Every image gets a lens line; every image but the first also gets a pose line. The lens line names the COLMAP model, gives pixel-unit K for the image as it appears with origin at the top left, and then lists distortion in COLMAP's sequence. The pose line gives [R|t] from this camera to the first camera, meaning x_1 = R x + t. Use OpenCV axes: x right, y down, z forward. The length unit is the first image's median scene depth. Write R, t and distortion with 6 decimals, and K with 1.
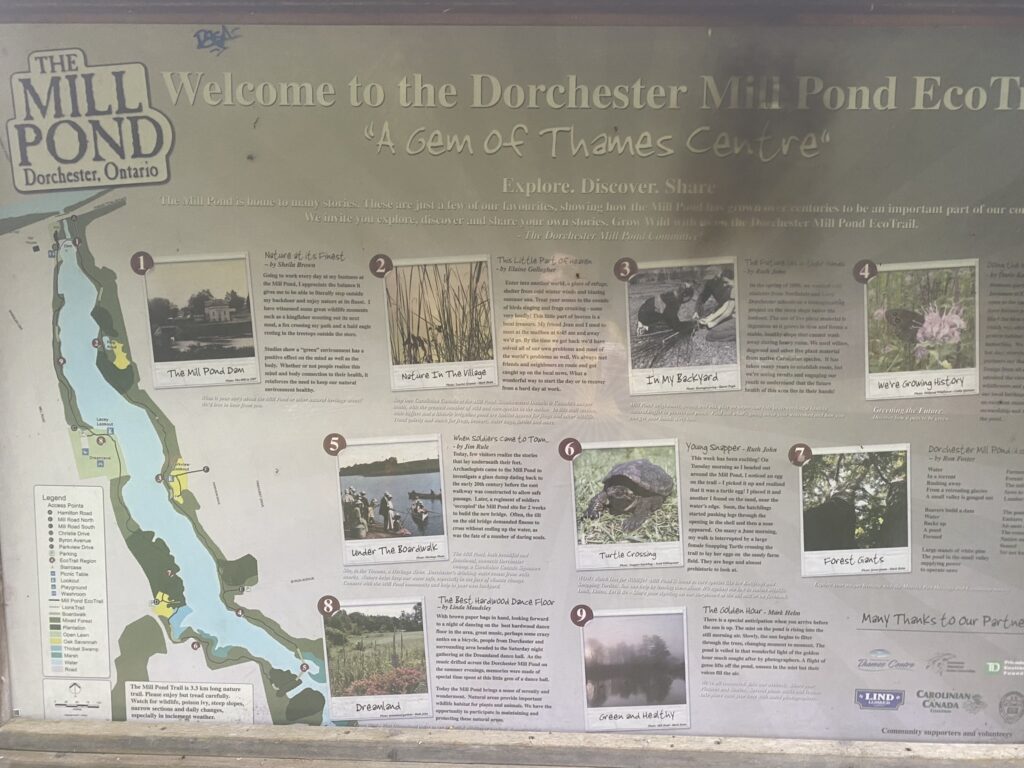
lens RADIAL K [[813.3, 0, 512.0], [0, 813.3, 384.0], [0, 0, 1]] dist [0.104036, -0.257305]
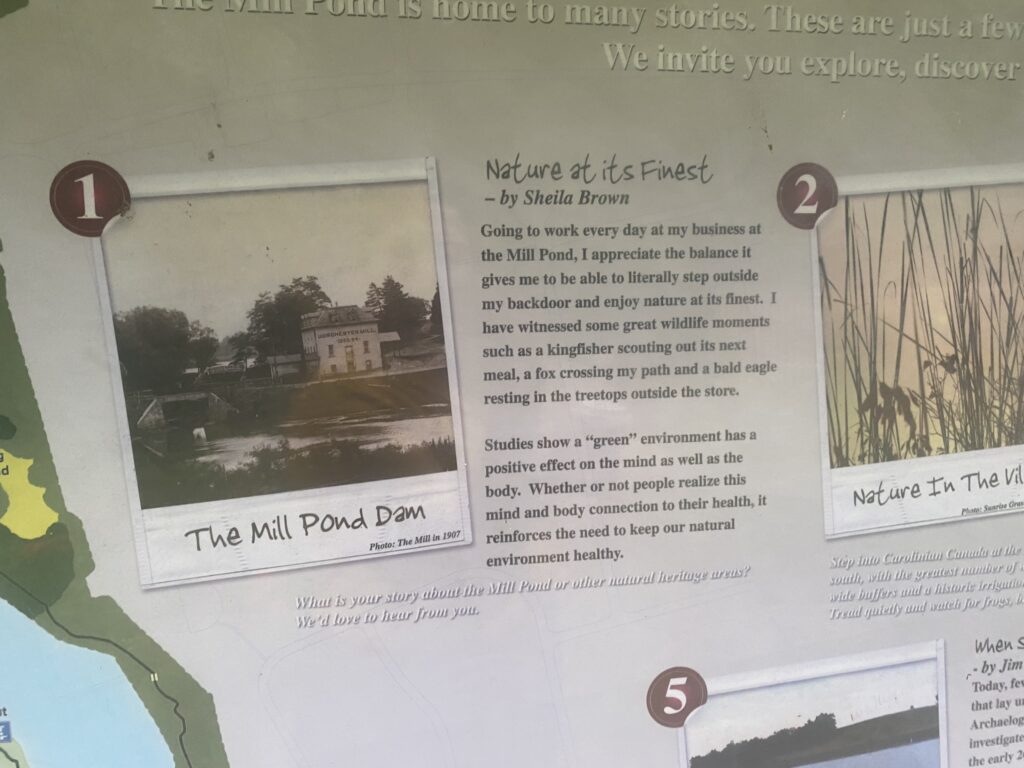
lens RADIAL K [[836.7, 0, 511.4], [0, 836.7, 380.2], [0, 0, 1]] dist [0.102353, -0.154059]
pose [[0.982334, -0.049598, 0.180445, -0.350296], [0.050293, 0.998734, 0.000725, -0.069533], [-0.180253, 0.008363, 0.983585, 0.647294]]
